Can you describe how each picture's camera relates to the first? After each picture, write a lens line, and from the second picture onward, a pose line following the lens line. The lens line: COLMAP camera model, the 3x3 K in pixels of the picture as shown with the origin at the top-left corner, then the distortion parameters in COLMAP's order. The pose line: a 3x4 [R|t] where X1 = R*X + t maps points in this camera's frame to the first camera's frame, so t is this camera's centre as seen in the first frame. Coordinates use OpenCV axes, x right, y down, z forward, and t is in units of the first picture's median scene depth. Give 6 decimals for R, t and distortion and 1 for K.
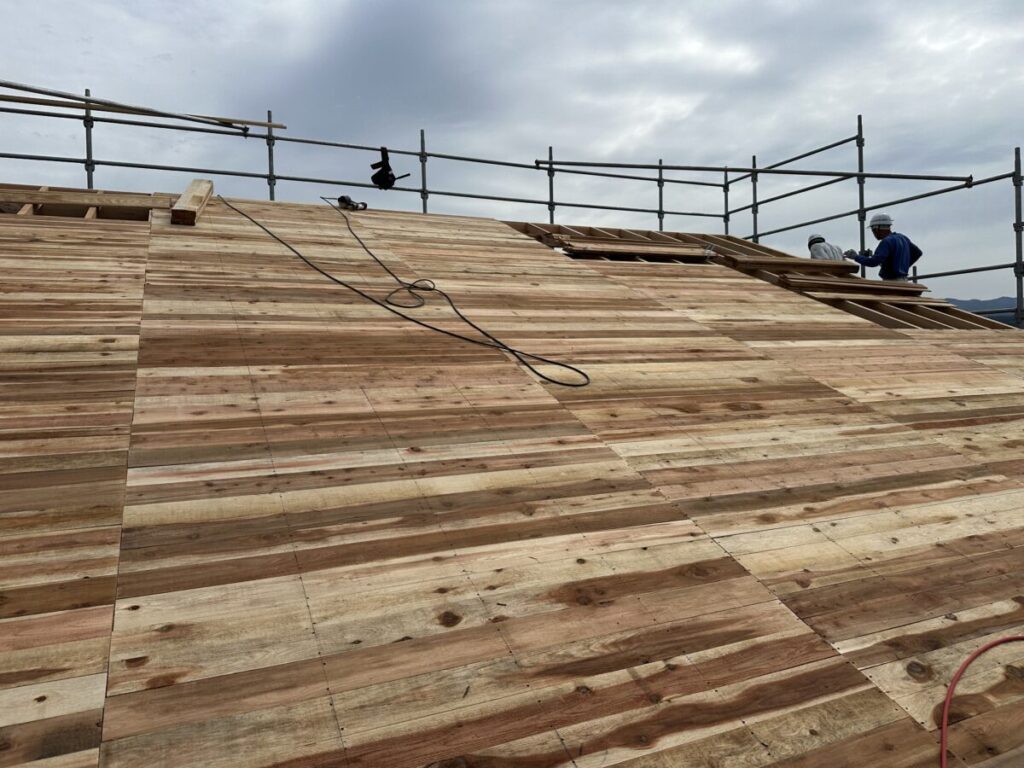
lens RADIAL K [[717.6, 0, 512.0], [0, 717.6, 384.0], [0, 0, 1]] dist [0.003930, -0.002072]
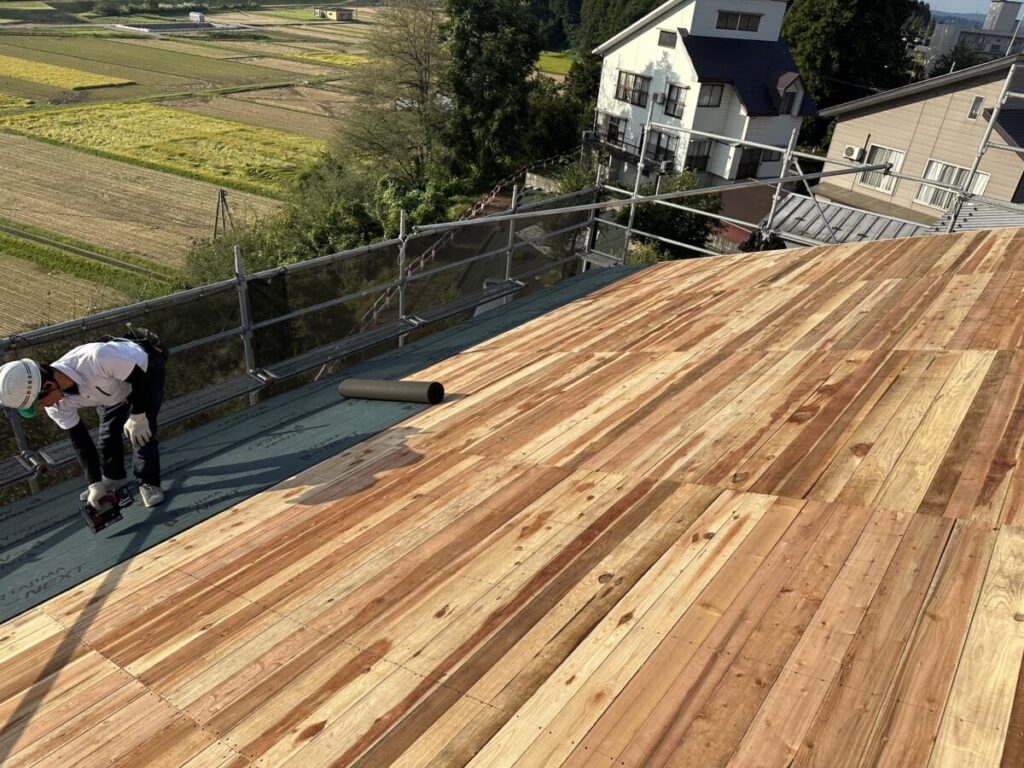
lens RADIAL K [[717.6, 0, 512.0], [0, 717.6, 384.0], [0, 0, 1]] dist [0.003930, -0.002072]
pose [[-0.892694, 0.168552, -0.417956, 1.082925], [-0.081373, 0.851896, 0.517351, -0.468281], [0.443255, 0.495846, -0.746767, 1.576727]]
